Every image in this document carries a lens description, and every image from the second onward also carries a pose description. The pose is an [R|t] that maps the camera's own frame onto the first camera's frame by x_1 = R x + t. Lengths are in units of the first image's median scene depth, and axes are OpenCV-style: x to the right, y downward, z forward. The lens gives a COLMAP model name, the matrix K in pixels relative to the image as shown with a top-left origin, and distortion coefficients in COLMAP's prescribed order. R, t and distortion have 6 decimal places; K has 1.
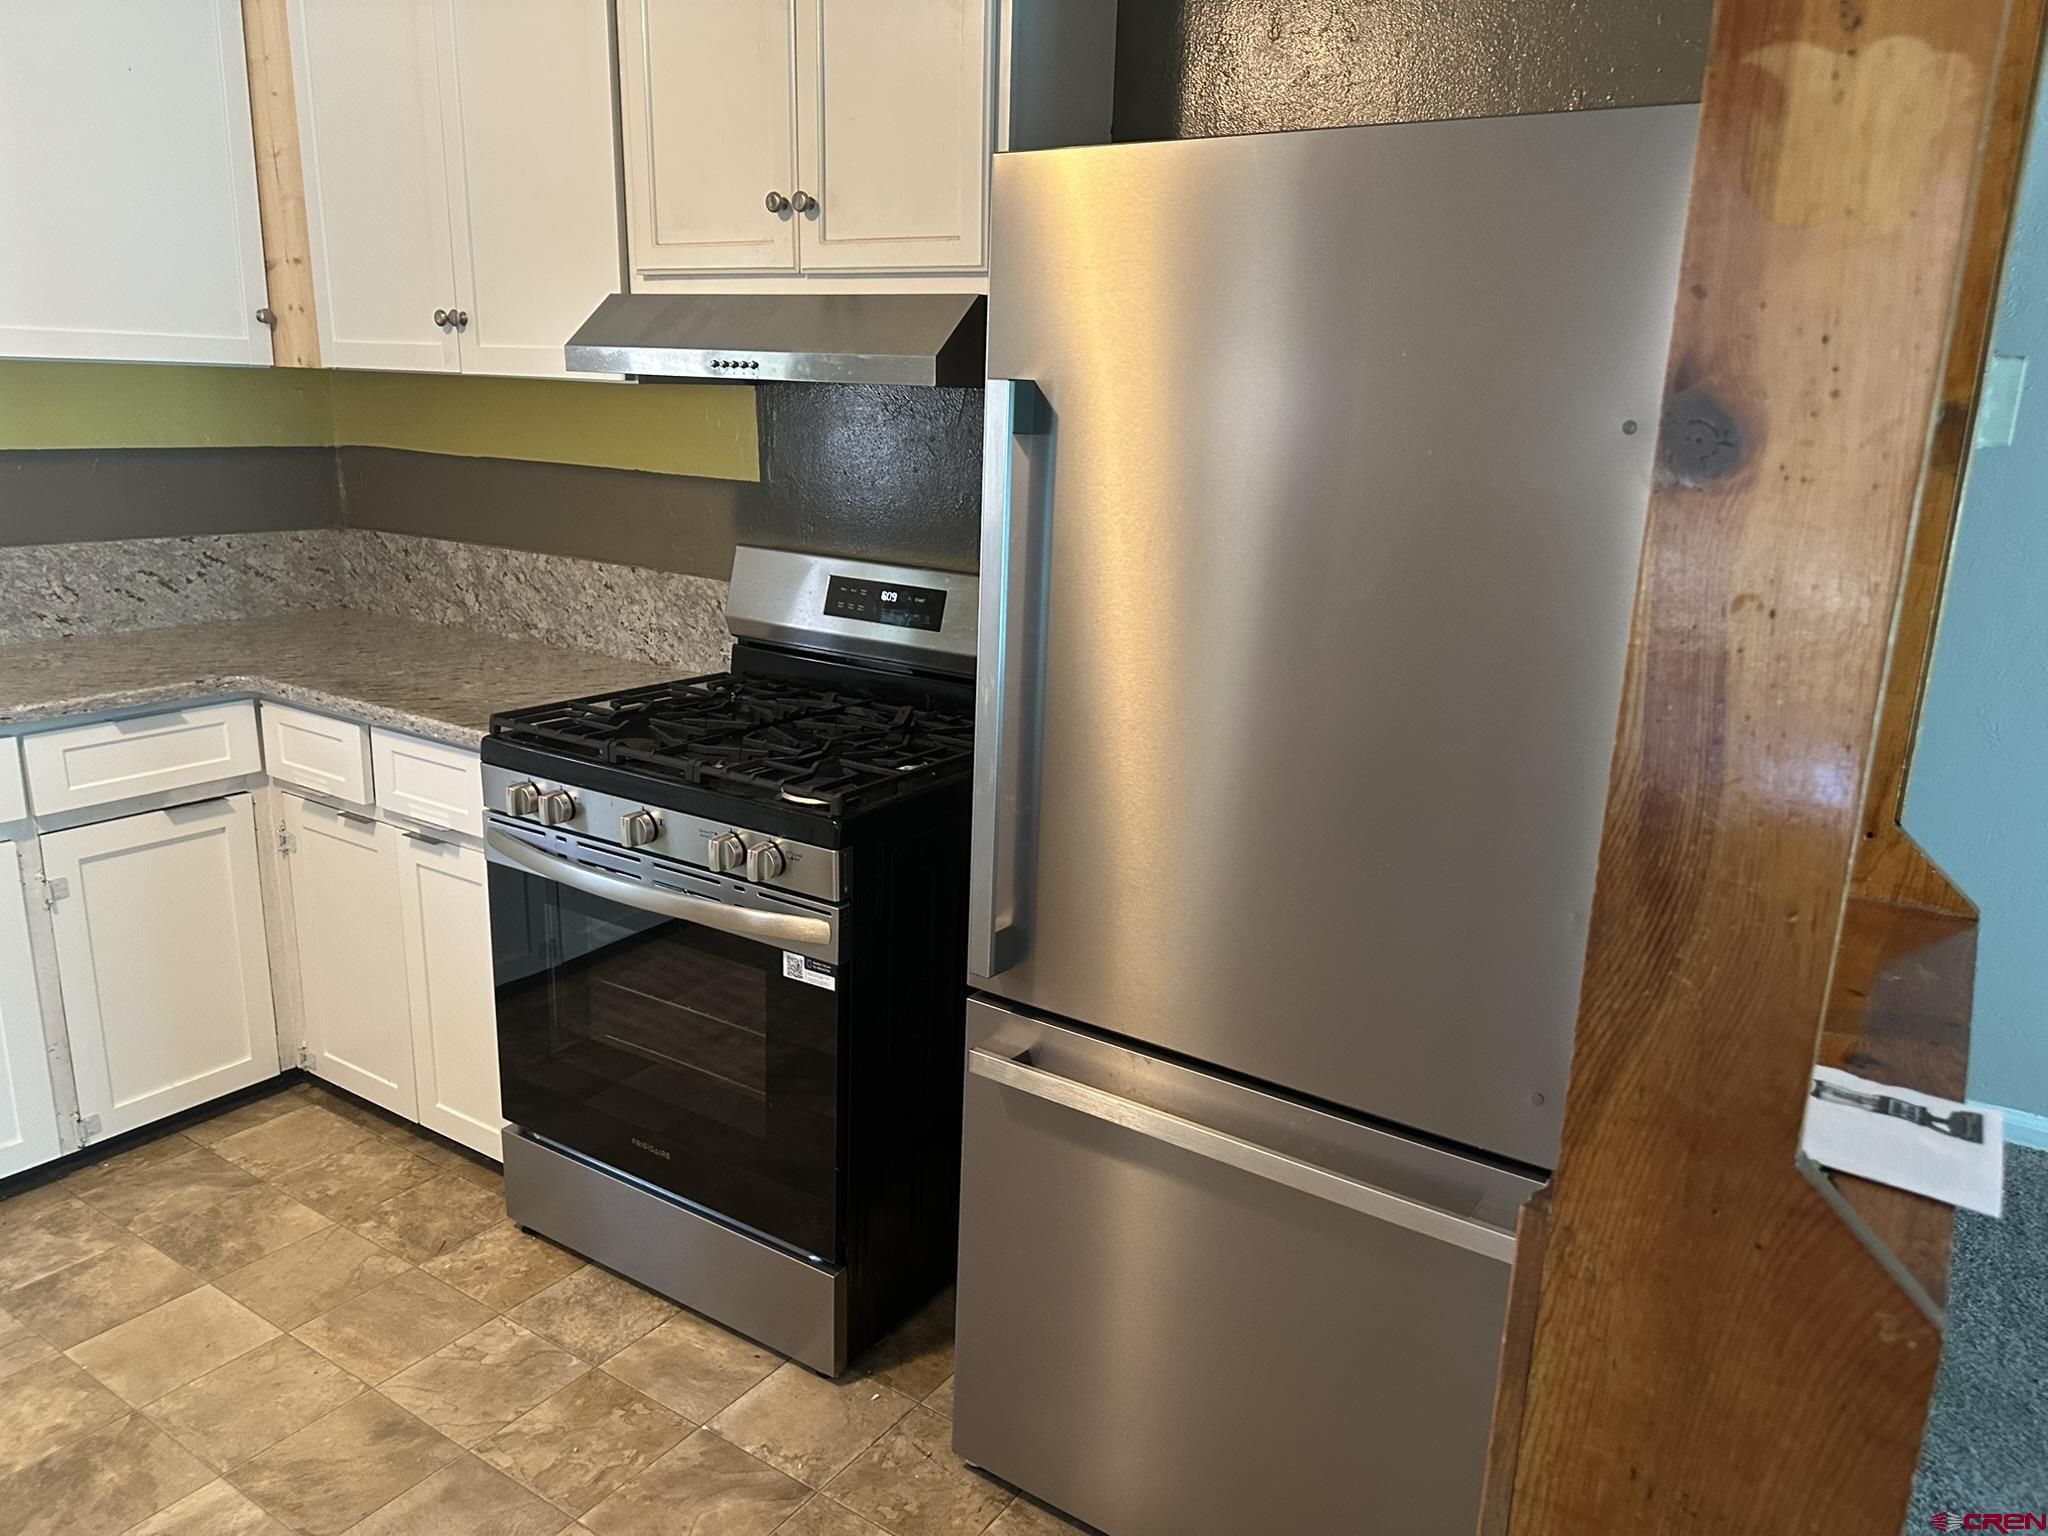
lens RADIAL K [[1453.7, 0, 1016.6], [0, 1453.7, 773.1], [0, 0, 1]] dist [0.061130, -0.078833]
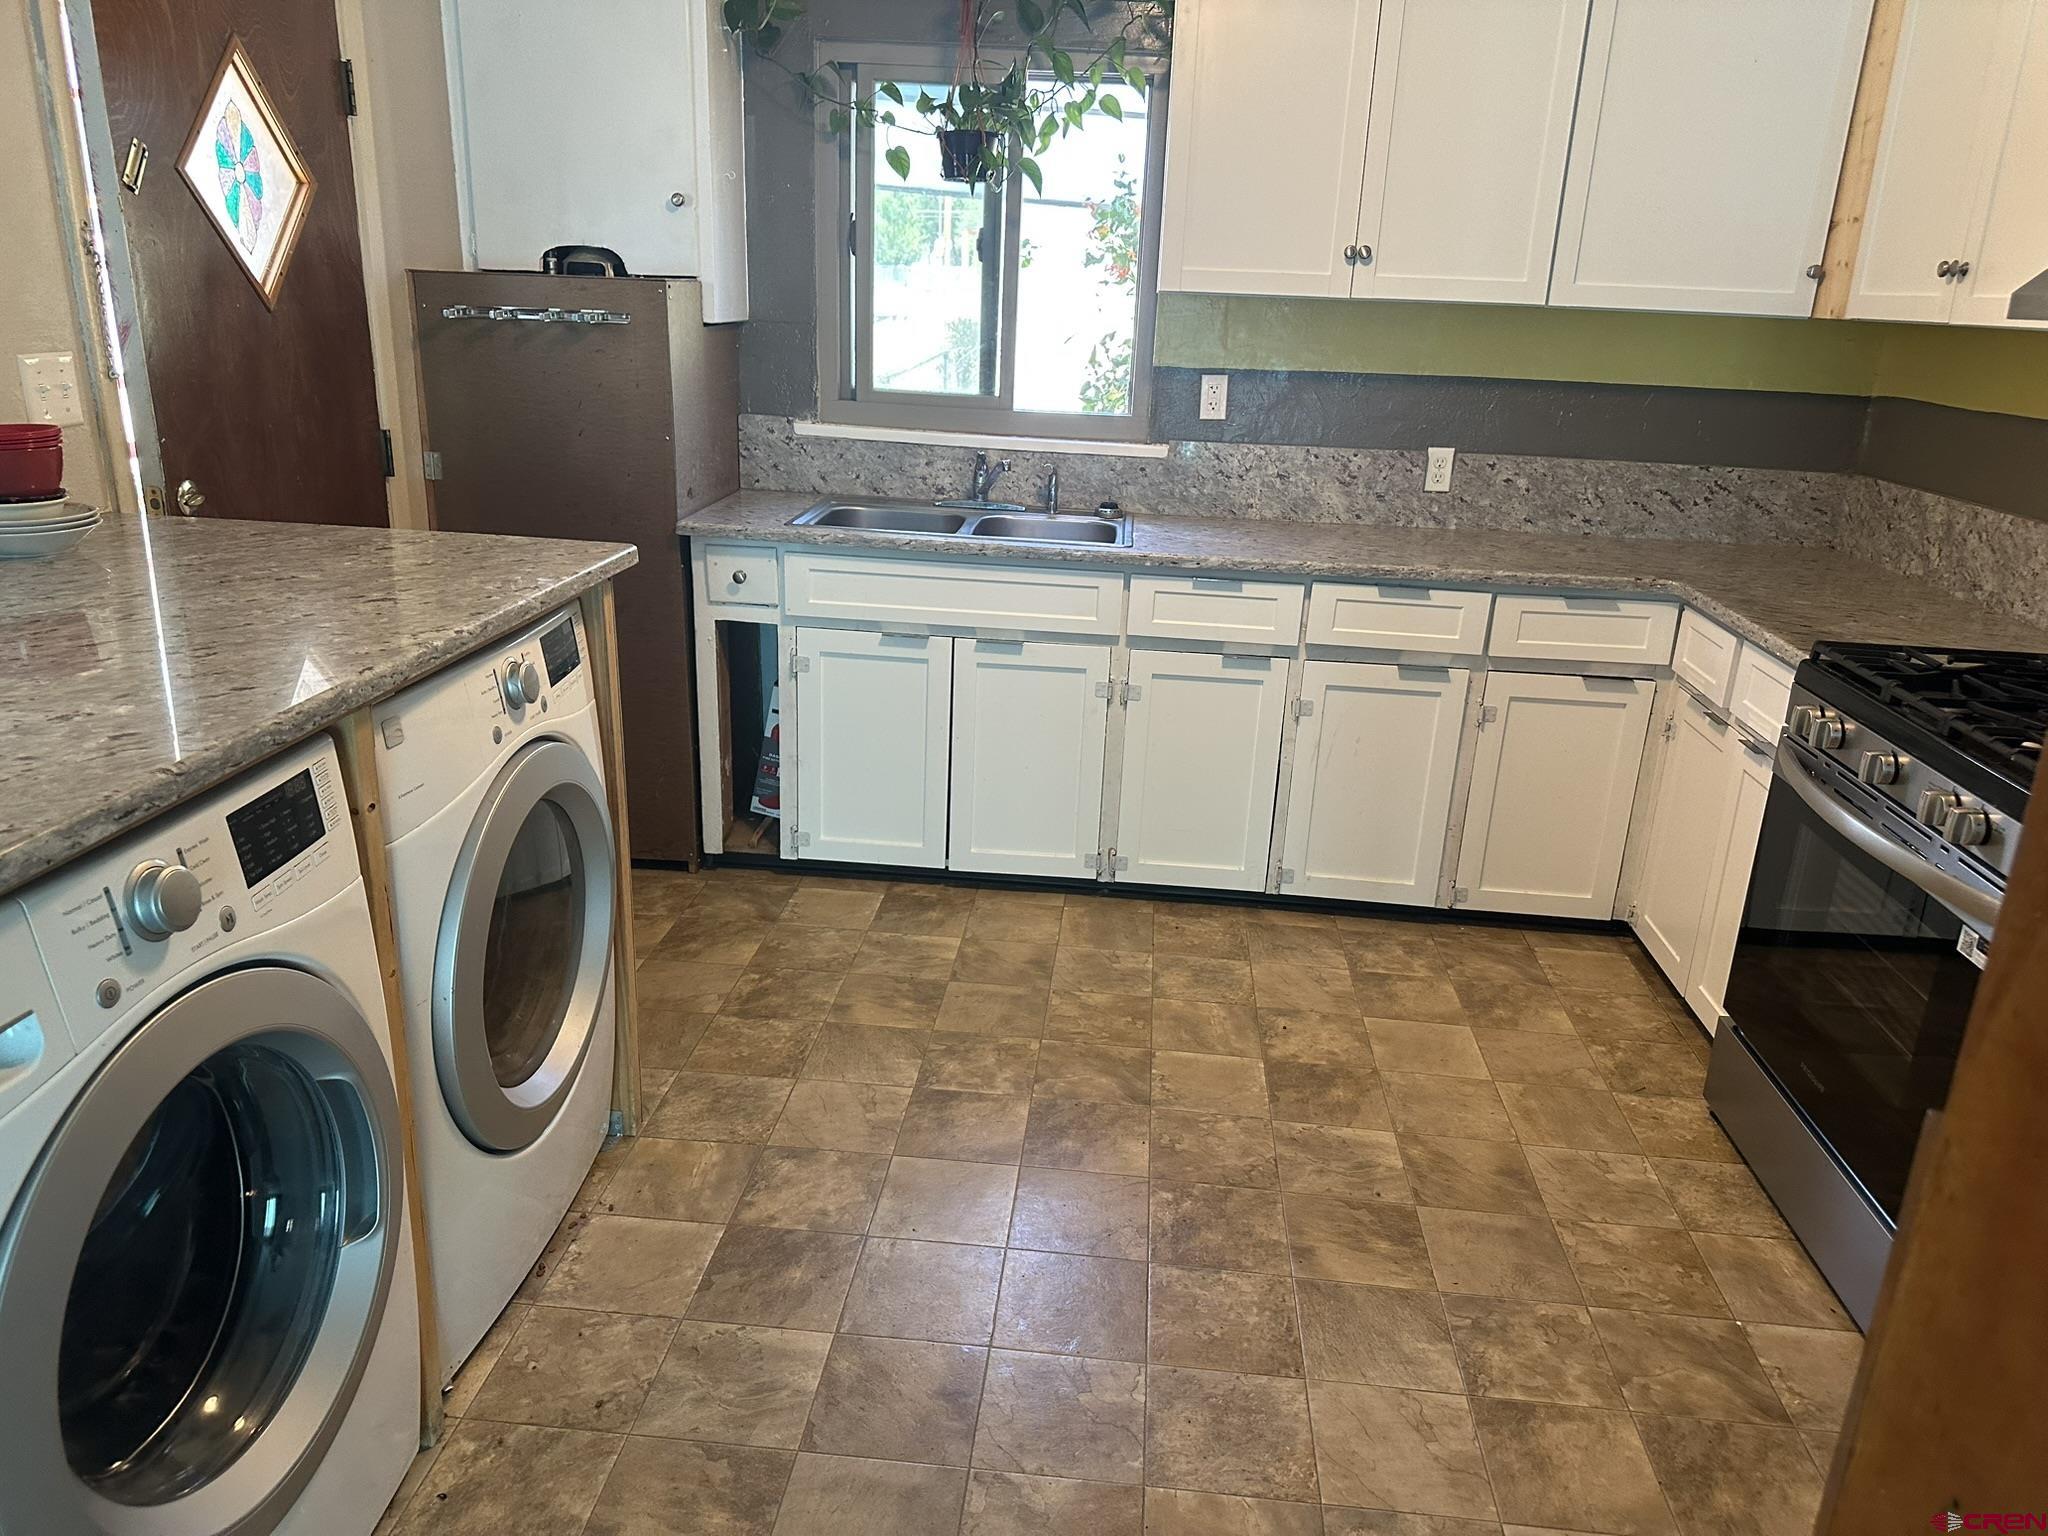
lens RADIAL K [[1453.7, 0, 1032.6], [0, 1453.7, 774.9], [0, 0, 1]] dist [0.061130, -0.078833]
pose [[0.476026, 0.267788, -0.837669, 0.264910], [-0.250650, 0.954318, 0.162641, 0.020281], [0.842956, 0.132540, 0.521401, -0.025530]]
